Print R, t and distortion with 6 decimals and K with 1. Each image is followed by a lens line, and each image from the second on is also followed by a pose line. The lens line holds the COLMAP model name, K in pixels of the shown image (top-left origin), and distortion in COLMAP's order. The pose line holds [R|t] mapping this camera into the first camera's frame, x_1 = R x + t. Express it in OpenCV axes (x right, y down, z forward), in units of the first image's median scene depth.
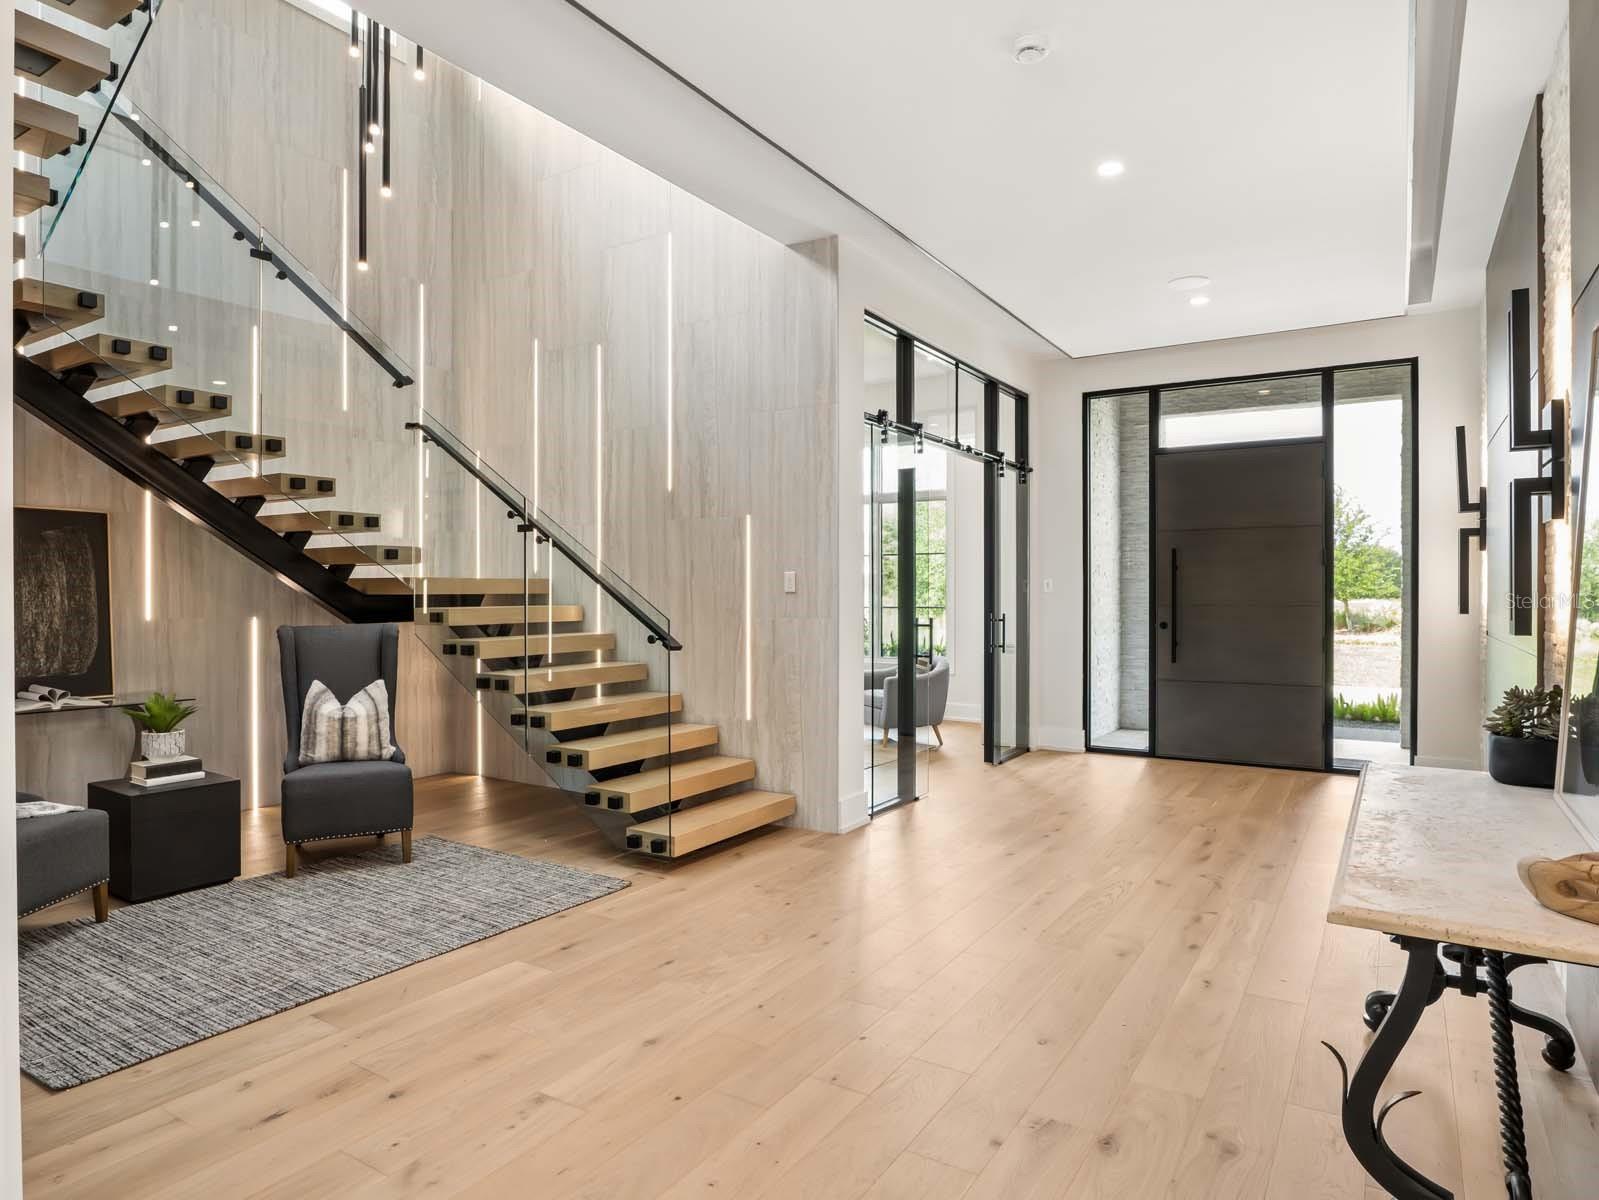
lens RADIAL K [[958.9, 0, 793.9], [0, 958.9, 601.5], [0, 0, 1]] dist [-0.026639, 0.003621]
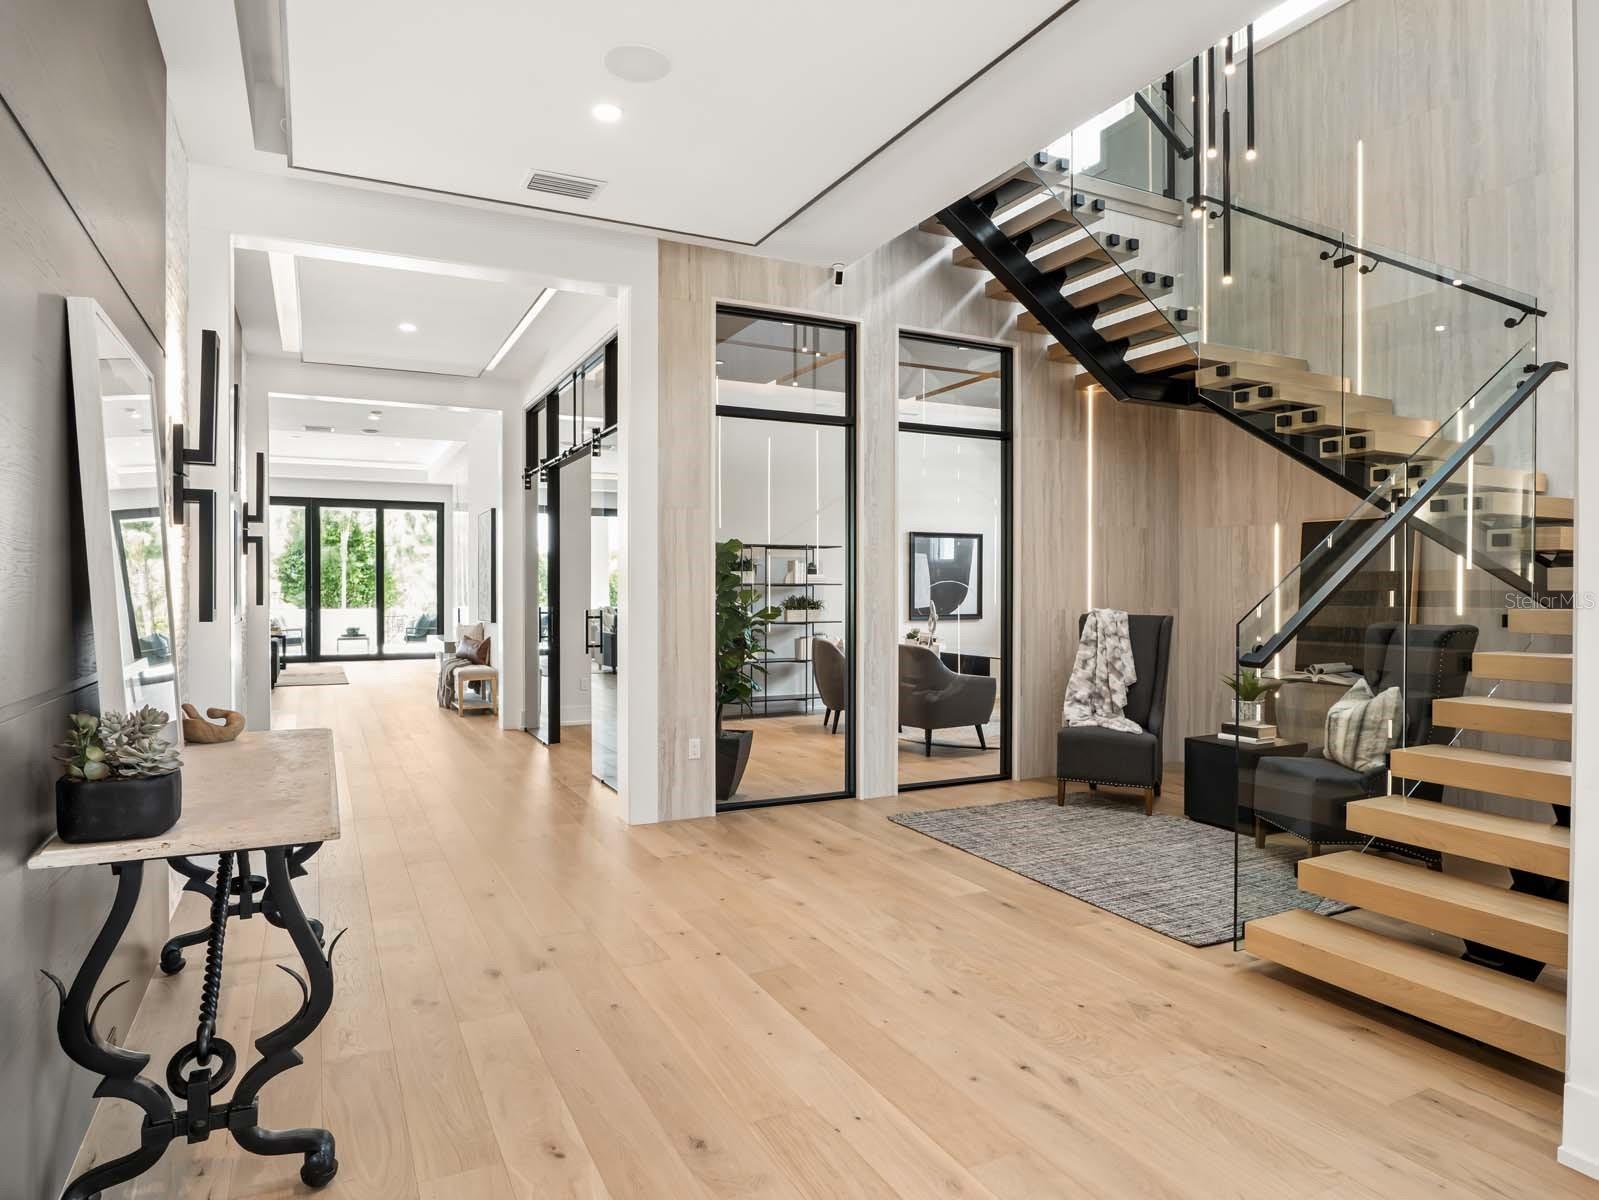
lens RADIAL K [[958.9, 0, 787.5], [0, 958.9, 590.9], [0, 0, 1]] dist [-0.026639, 0.003621]
pose [[-0.518029, 0.000984, -0.855362, 0.872078], [-0.008840, 0.999940, 0.006504, -0.010020], [0.855317, 0.010930, -0.517990, 1.391268]]
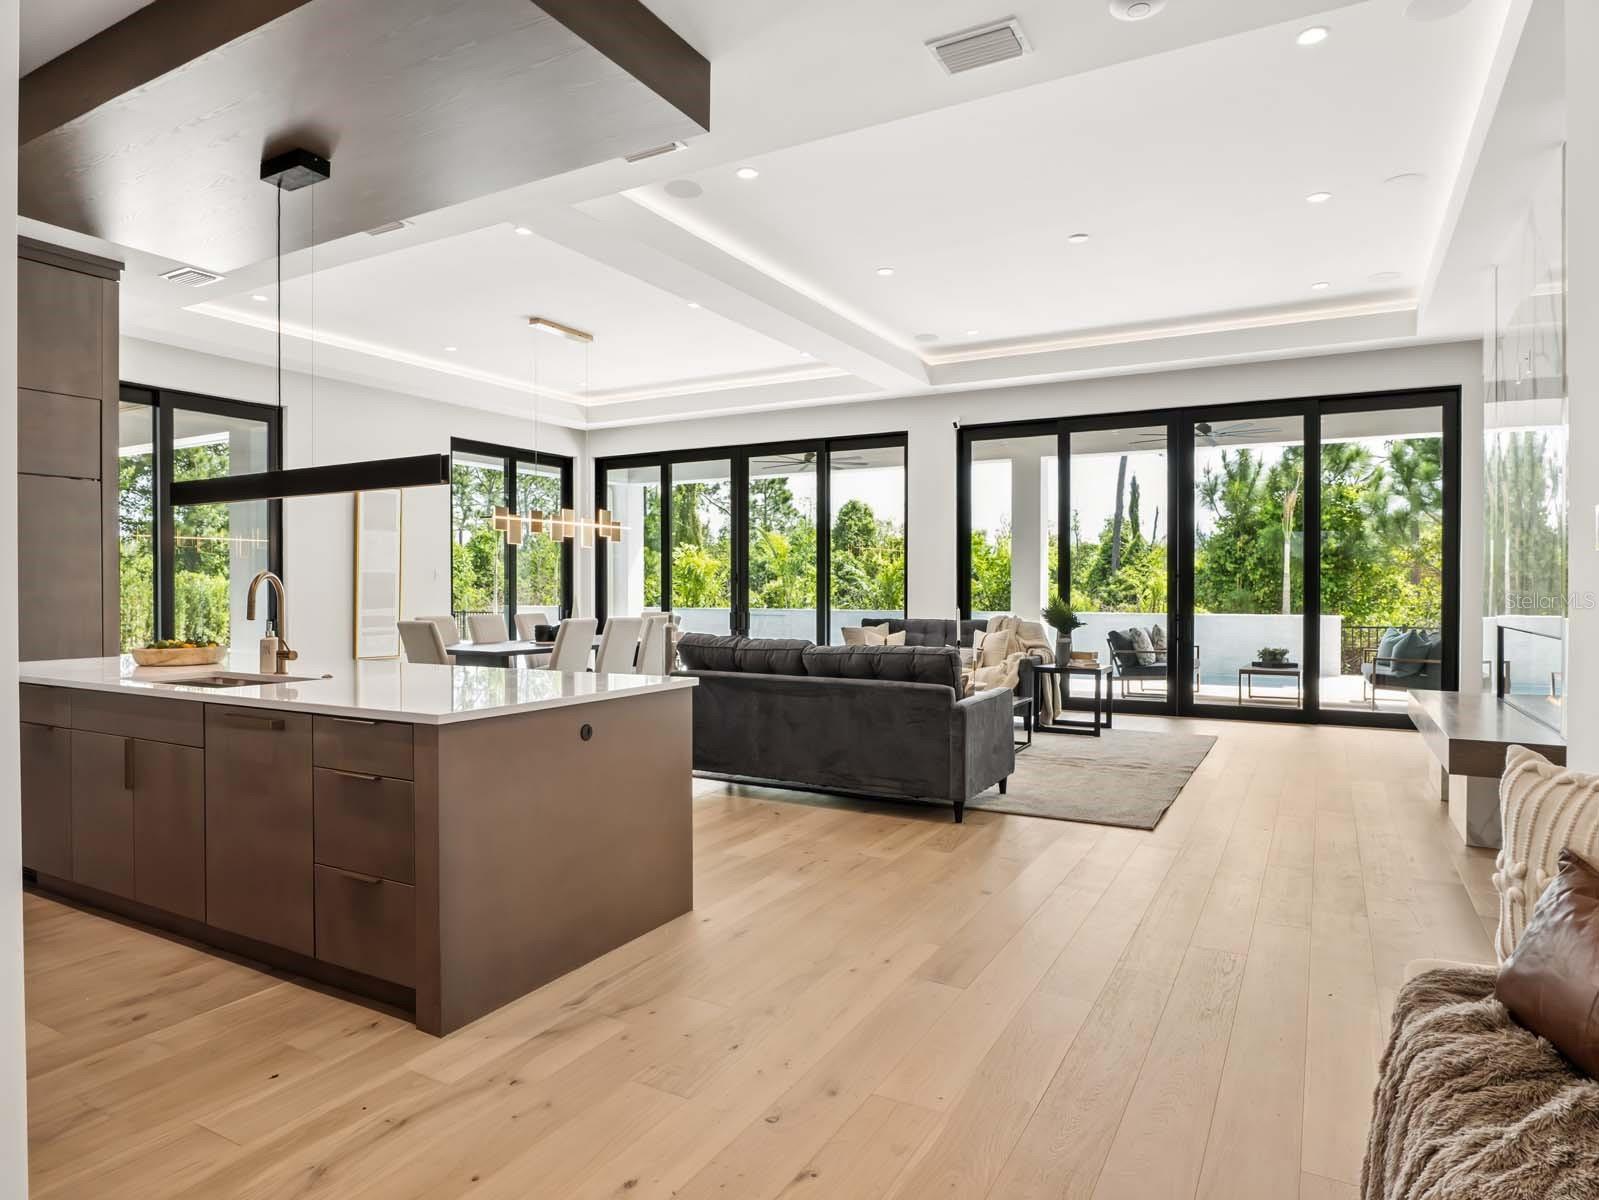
lens RADIAL K [[958.9, 0, 784.3], [0, 958.9, 592.3], [0, 0, 1]] dist [-0.026639, 0.003621]
pose [[-0.998565, 0.000232, -0.053554, 0.618610], [-0.000457, 0.999917, 0.012856, -0.002587], [0.053553, 0.012862, -0.998482, 1.083635]]
